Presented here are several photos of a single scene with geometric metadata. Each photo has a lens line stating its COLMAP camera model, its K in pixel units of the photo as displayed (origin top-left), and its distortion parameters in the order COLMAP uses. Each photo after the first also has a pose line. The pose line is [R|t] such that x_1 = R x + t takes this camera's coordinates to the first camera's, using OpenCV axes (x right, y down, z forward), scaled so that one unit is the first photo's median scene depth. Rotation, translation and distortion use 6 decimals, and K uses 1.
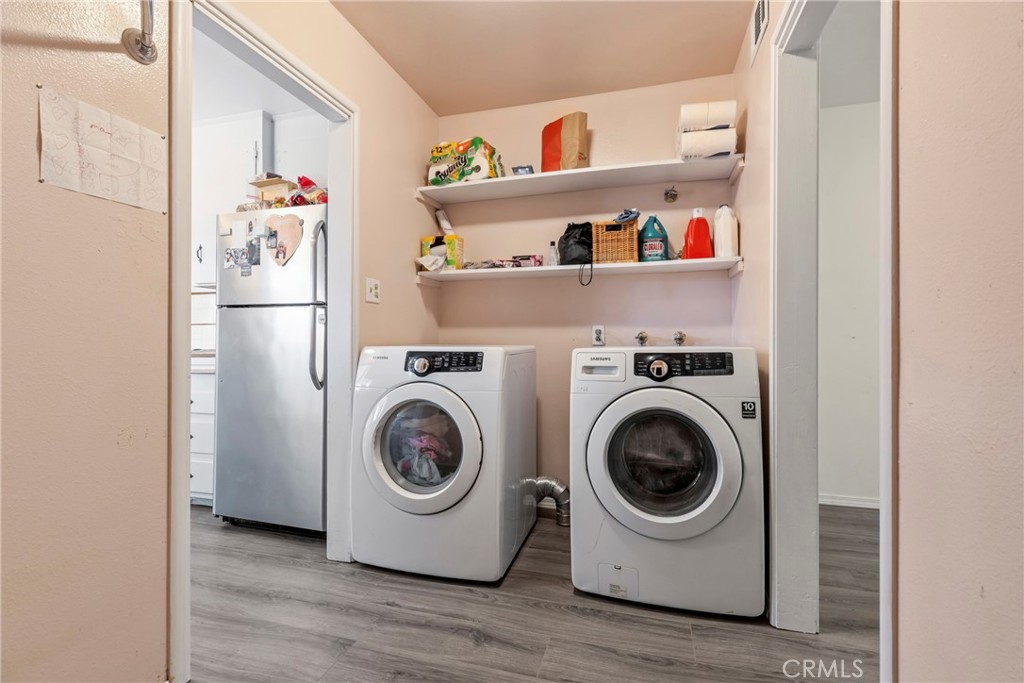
lens RADIAL K [[456.3, 0, 512.0], [0, 456.3, 341.5], [0, 0, 1]] dist [0.002516, 0.000410]
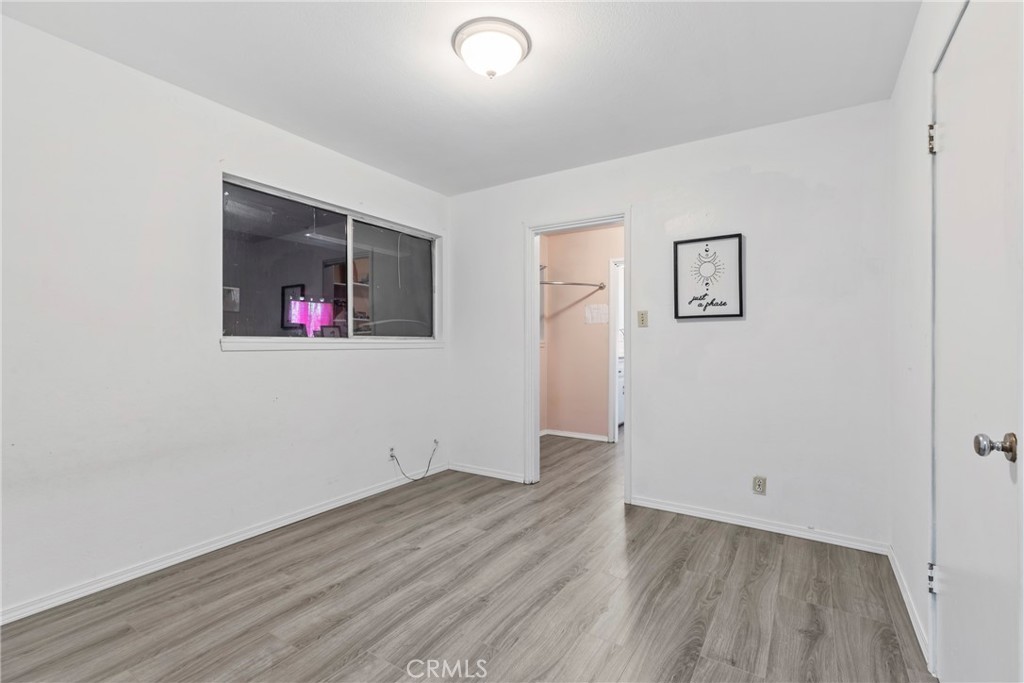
lens RADIAL K [[456.3, 0, 512.0], [0, 456.3, 341.5], [0, 0, 1]] dist [0.002516, 0.000410]
pose [[-0.281028, -0.005776, -0.959682, 1.298677], [-0.009877, 0.999946, -0.003126, -0.073121], [0.959649, 0.008600, -0.281070, 0.624625]]
